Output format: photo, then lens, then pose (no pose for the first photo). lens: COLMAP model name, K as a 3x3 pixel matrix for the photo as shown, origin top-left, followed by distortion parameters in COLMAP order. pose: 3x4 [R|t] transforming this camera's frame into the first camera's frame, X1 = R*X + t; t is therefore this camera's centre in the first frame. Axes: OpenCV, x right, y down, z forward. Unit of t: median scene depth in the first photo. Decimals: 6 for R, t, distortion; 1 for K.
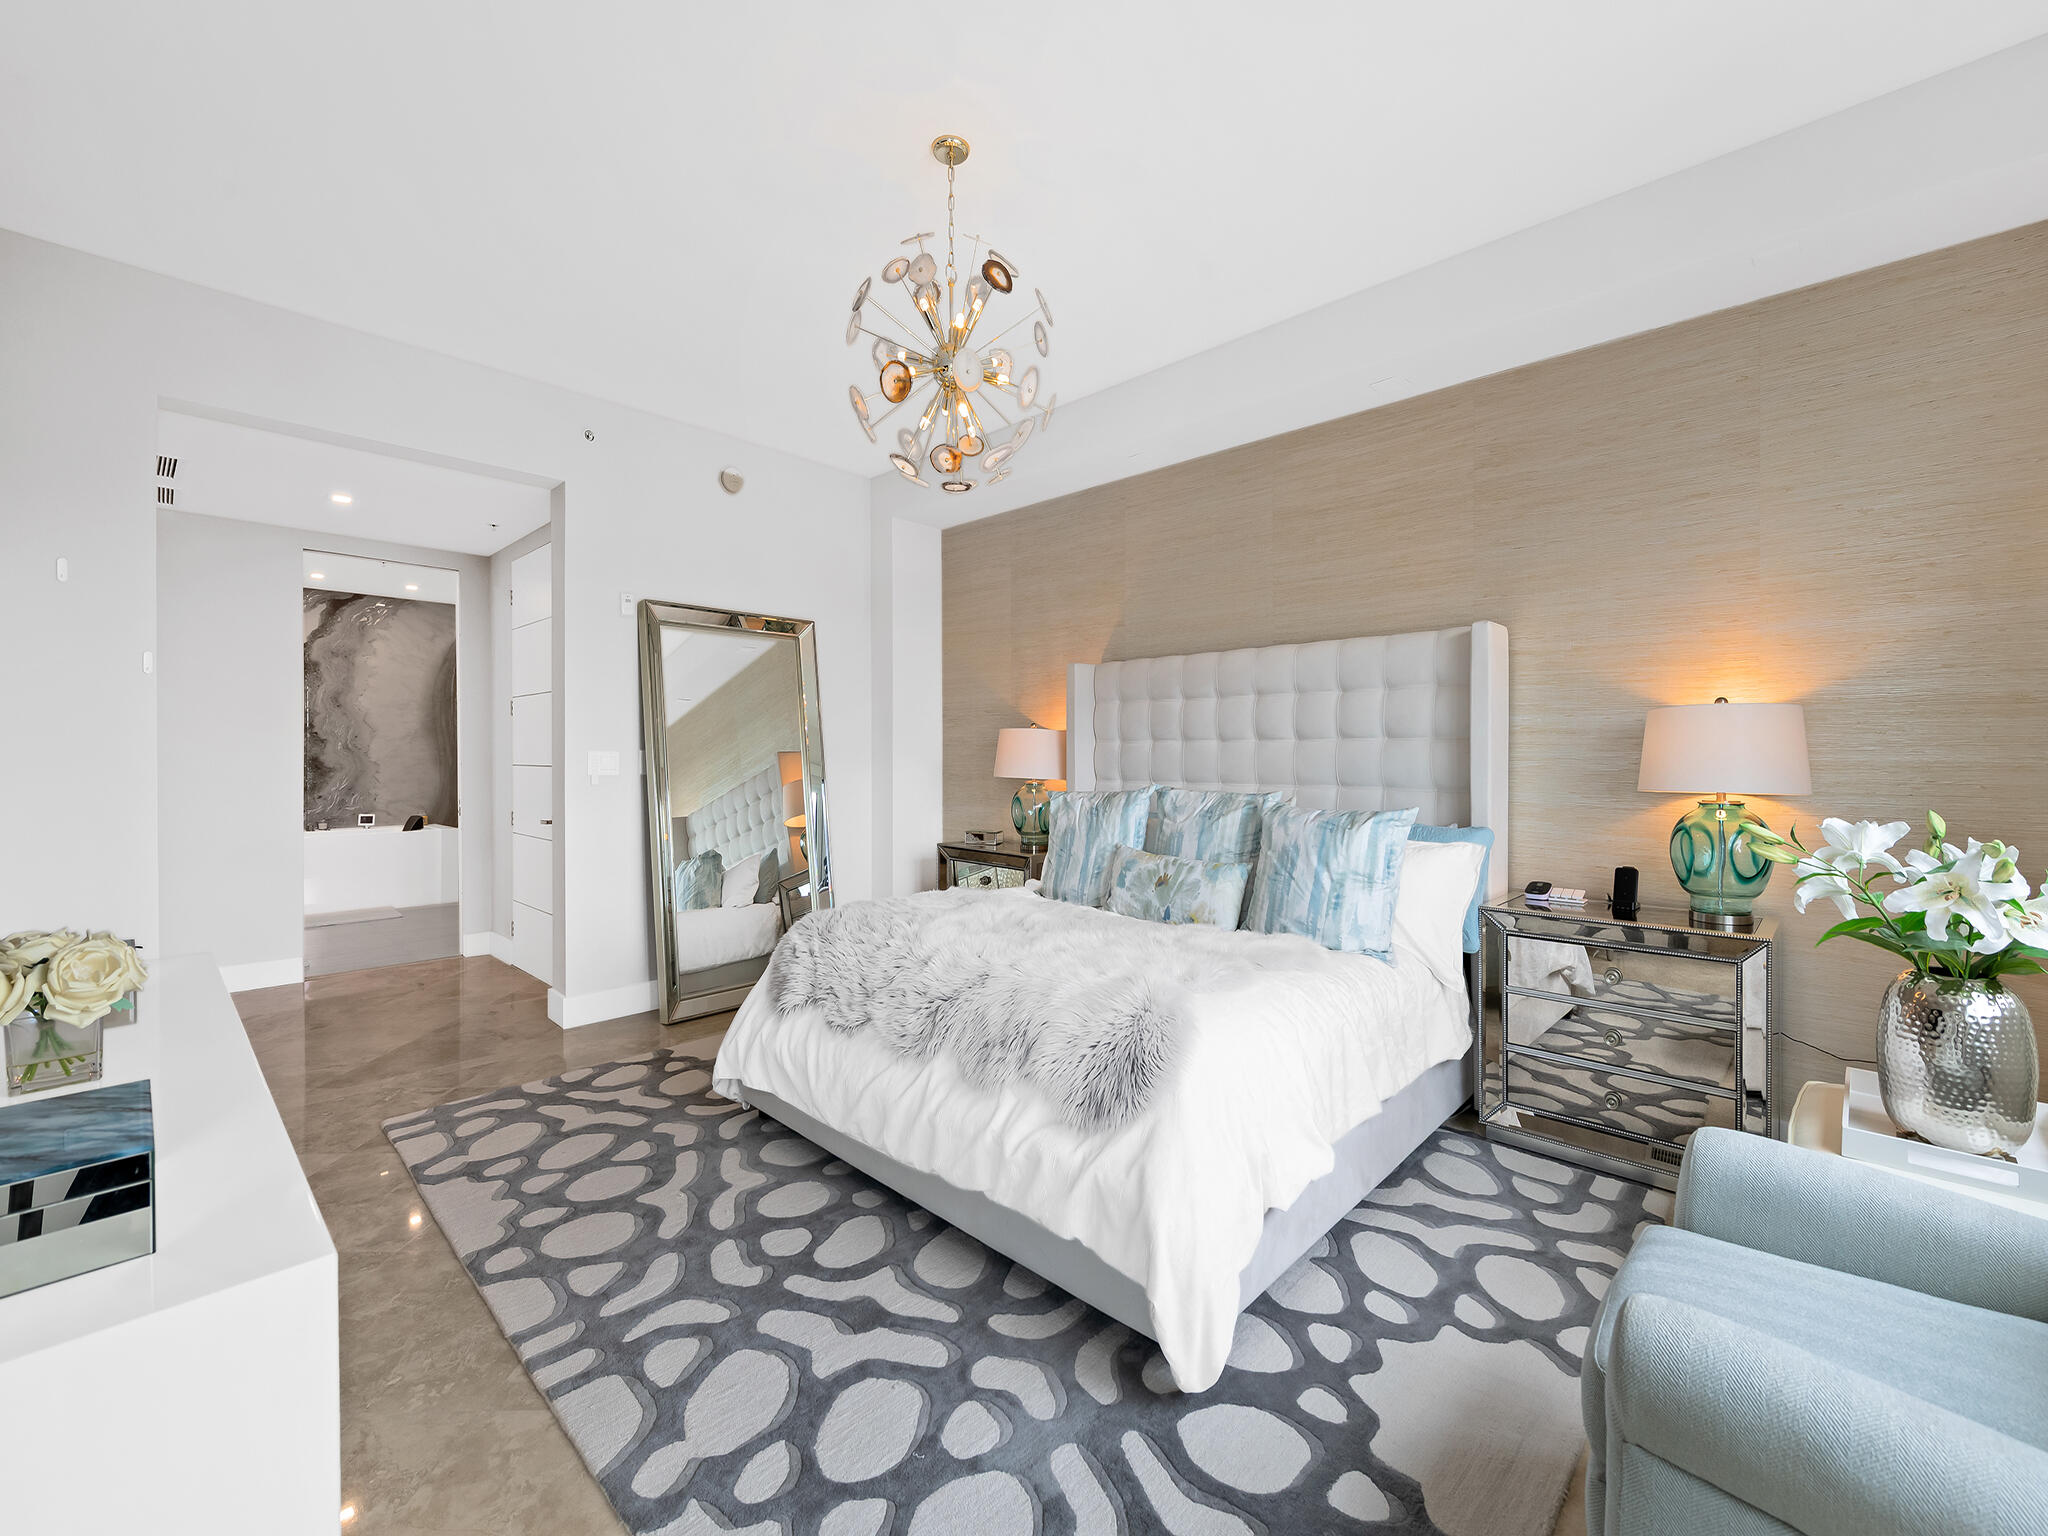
lens RADIAL K [[828.1, 0, 1018.8], [0, 828.1, 765.1], [0, 0, 1]] dist [0.001379, -0.003968]
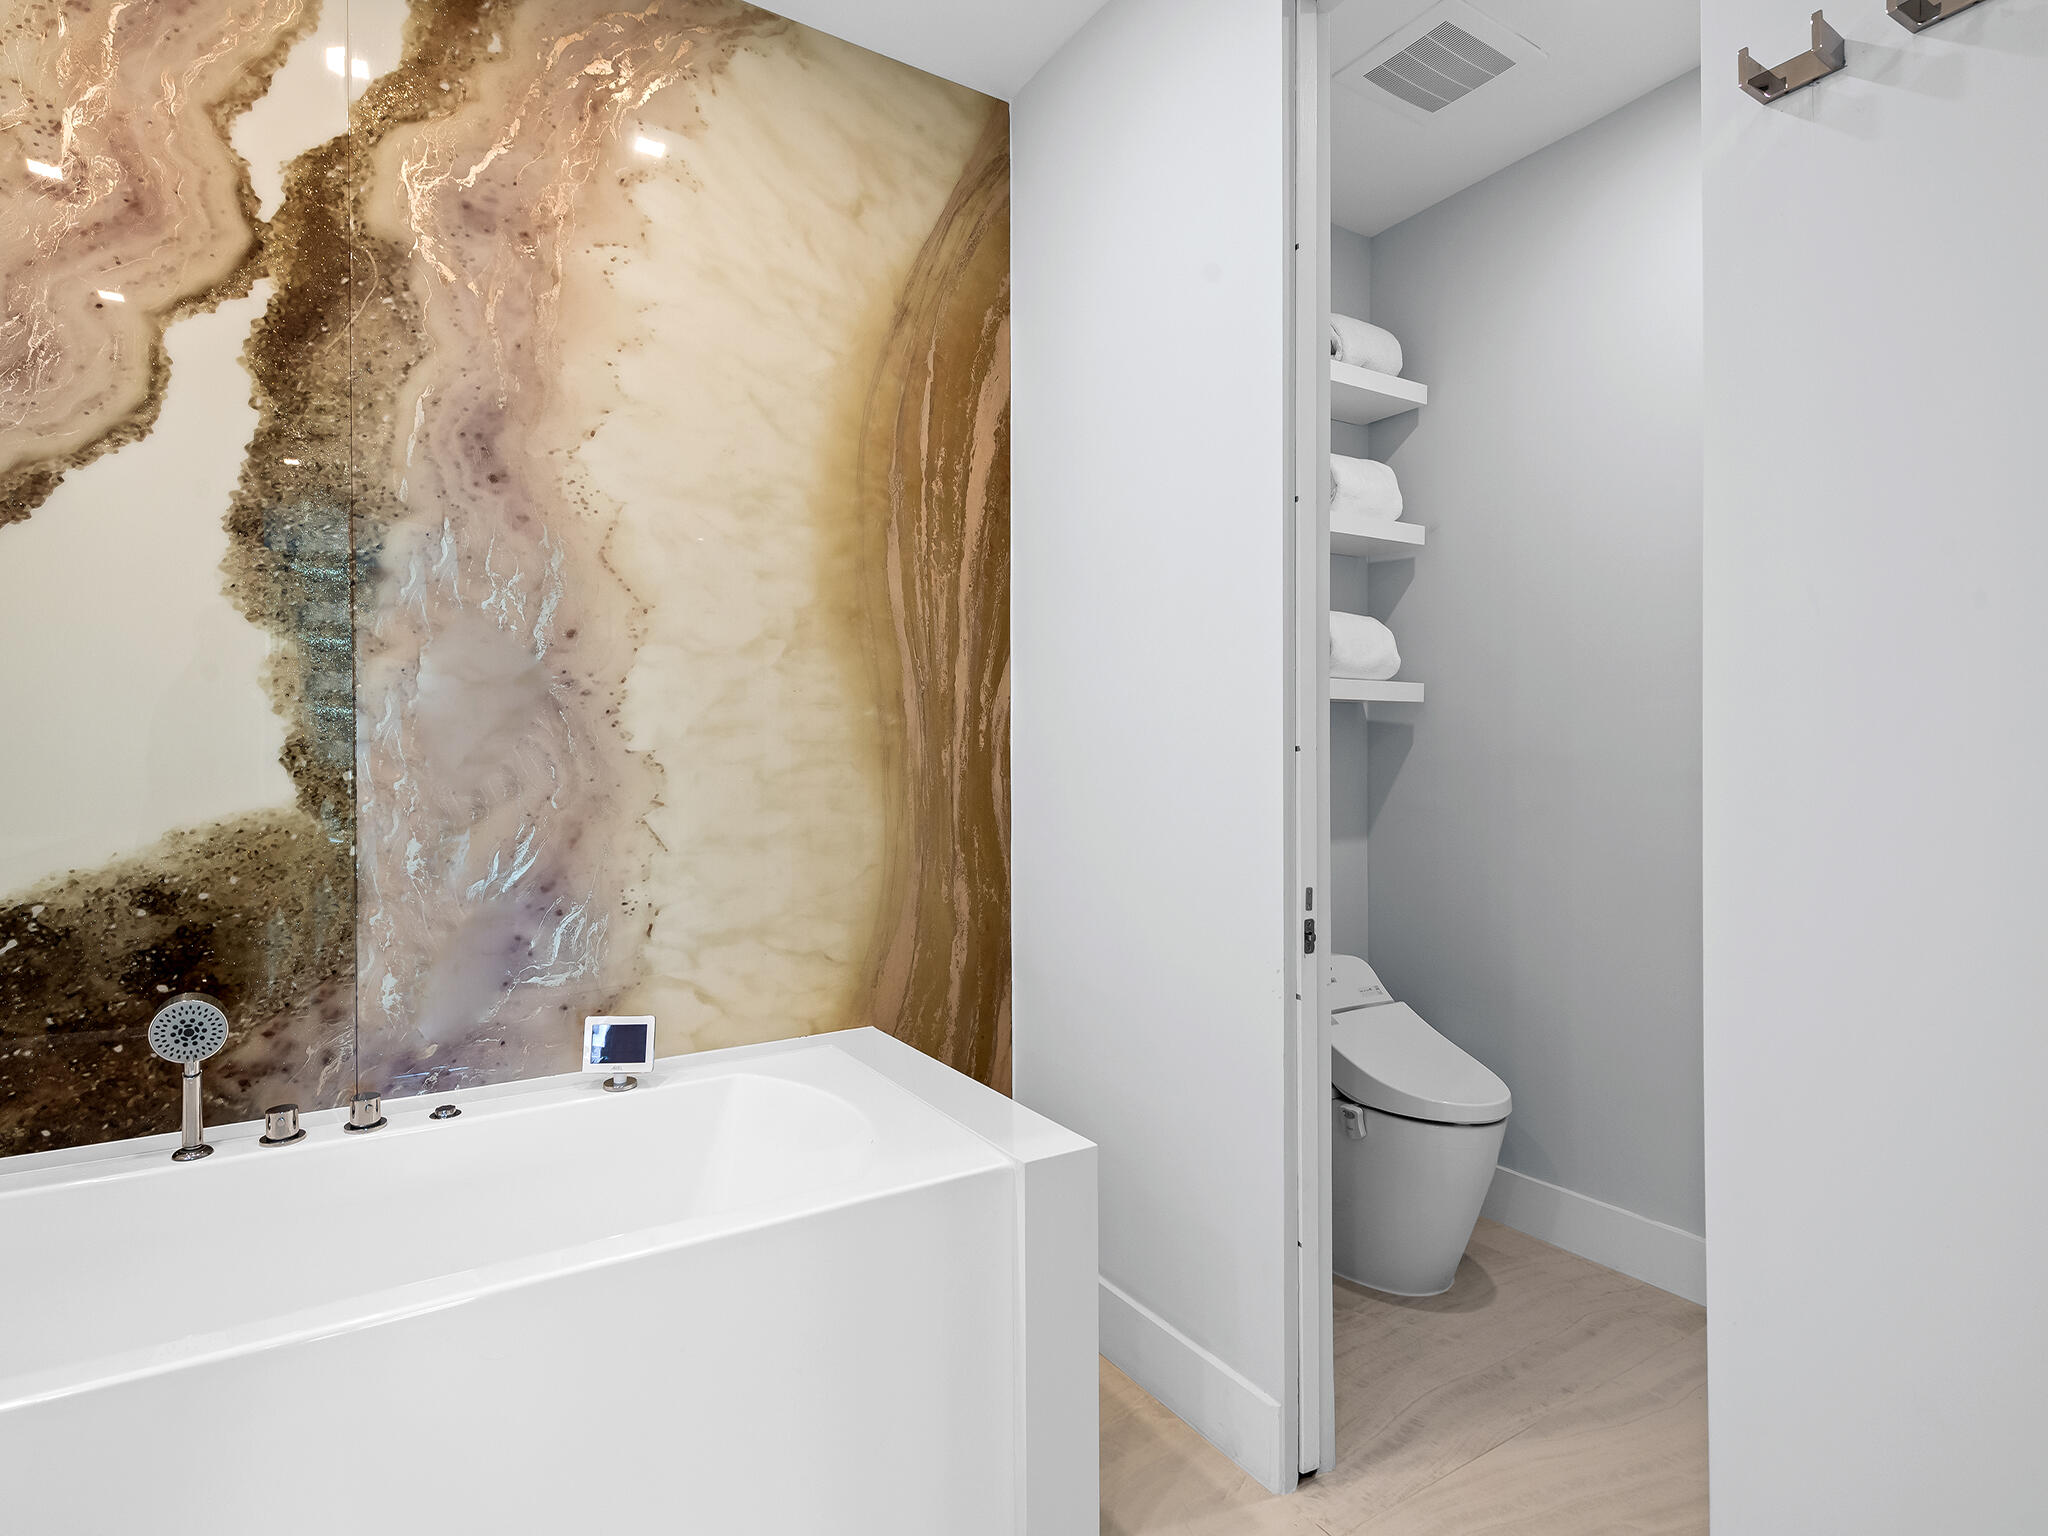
lens RADIAL K [[1045.7, 0, 1026.6], [0, 1045.7, 768.5], [0, 0, 1]] dist [0.008354, -0.005405]
pose [[0.968986, -0.002114, -0.247105, -0.622403], [0.002760, 0.999994, 0.002267, -0.000869], [0.247099, -0.002879, 0.968986, 0.770136]]
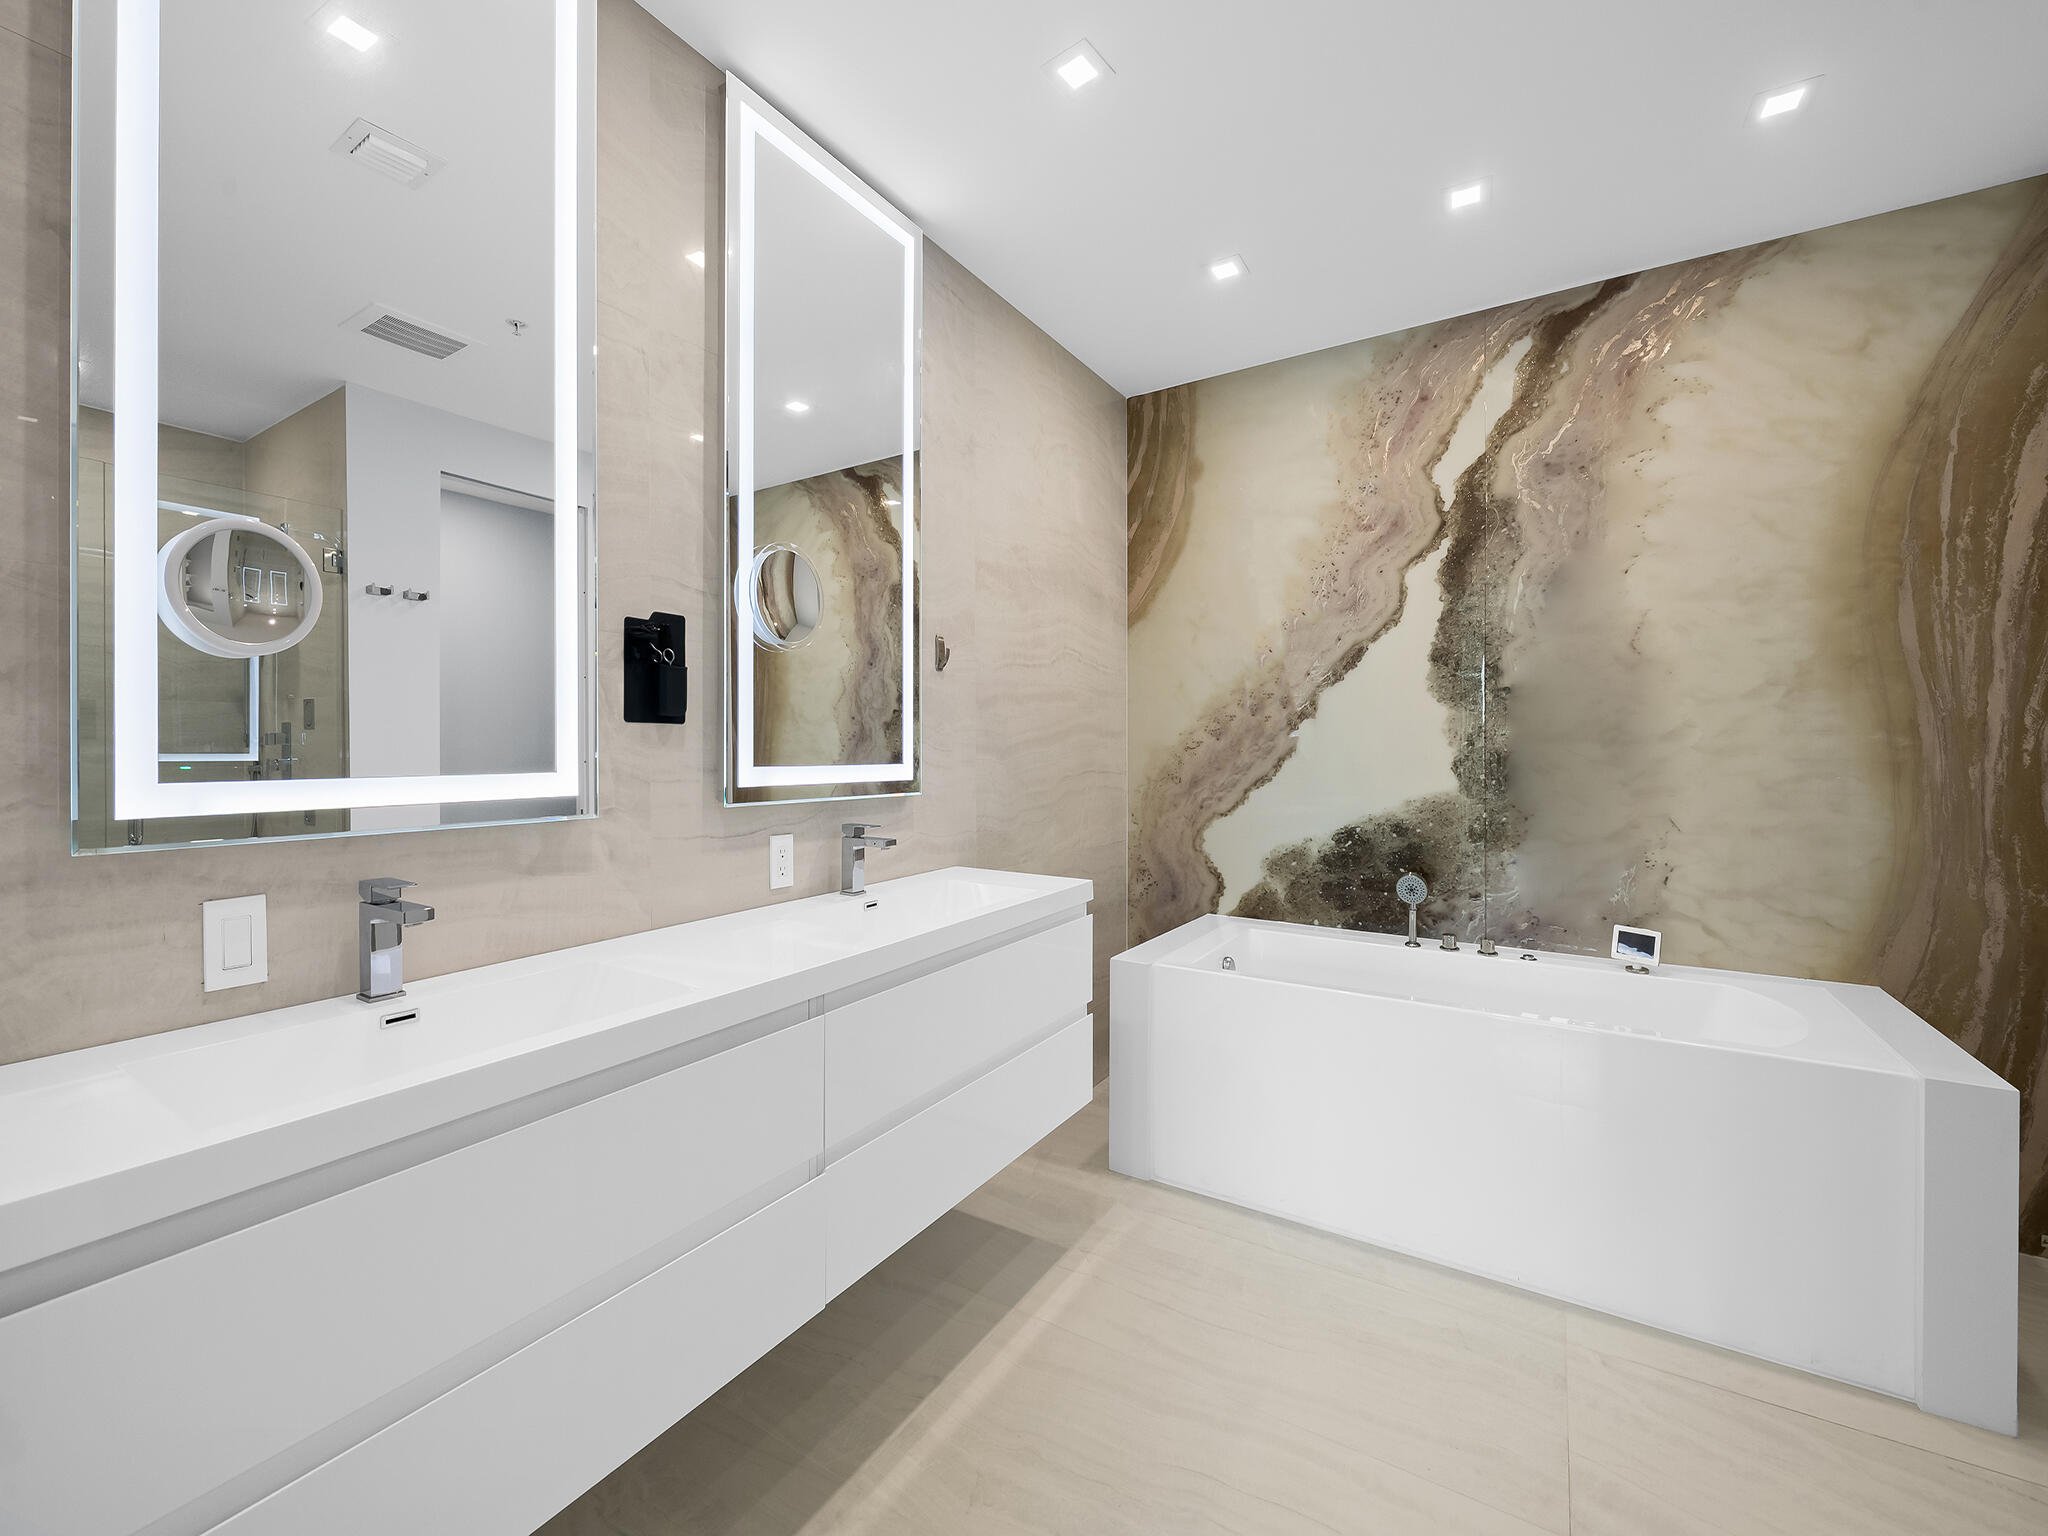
lens RADIAL K [[828.1, 0, 1025.3], [0, 828.1, 748.5], [0, 0, 1]] dist [0.001379, -0.003968]
pose [[0.198239, -0.002103, -0.980151, -0.508257], [-0.006065, 0.999976, -0.003373, -0.009206], [0.980135, 0.006614, 0.198222, 0.688983]]
